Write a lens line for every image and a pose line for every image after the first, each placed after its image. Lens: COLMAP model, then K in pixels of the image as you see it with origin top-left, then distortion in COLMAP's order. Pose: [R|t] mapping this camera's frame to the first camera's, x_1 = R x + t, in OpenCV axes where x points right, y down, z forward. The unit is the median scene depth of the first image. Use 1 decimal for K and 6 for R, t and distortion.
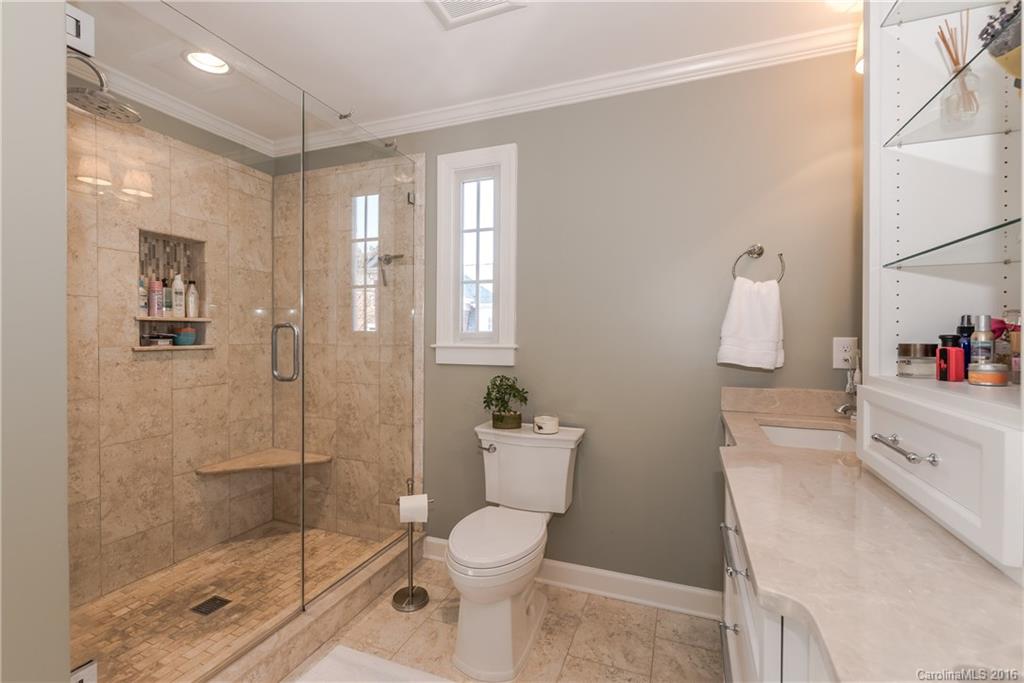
lens RADIAL K [[434.2, 0, 513.4], [0, 434.2, 338.7], [0, 0, 1]] dist [-0.000394, -0.000005]
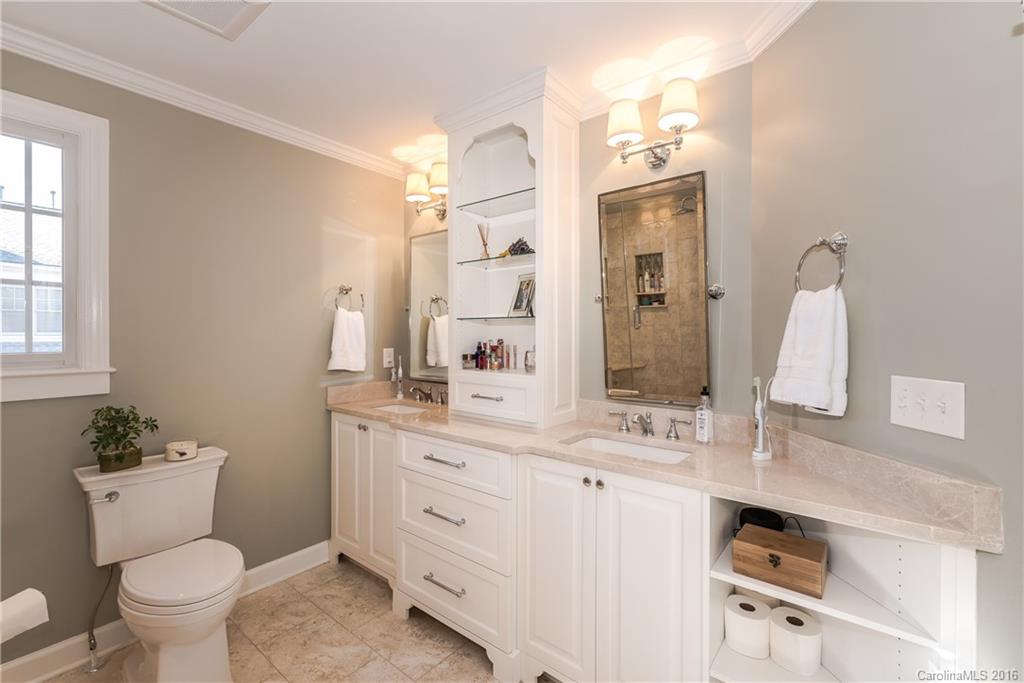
lens RADIAL K [[446.2, 0, 512.0], [0, 446.2, 341.5], [0, 0, 1]] dist [-0.000403, 0.000151]
pose [[0.298033, -0.011906, 0.954481, -0.615062], [0.012734, 0.999883, 0.008496, -0.034935], [-0.954471, 0.009622, 0.298150, 0.032951]]
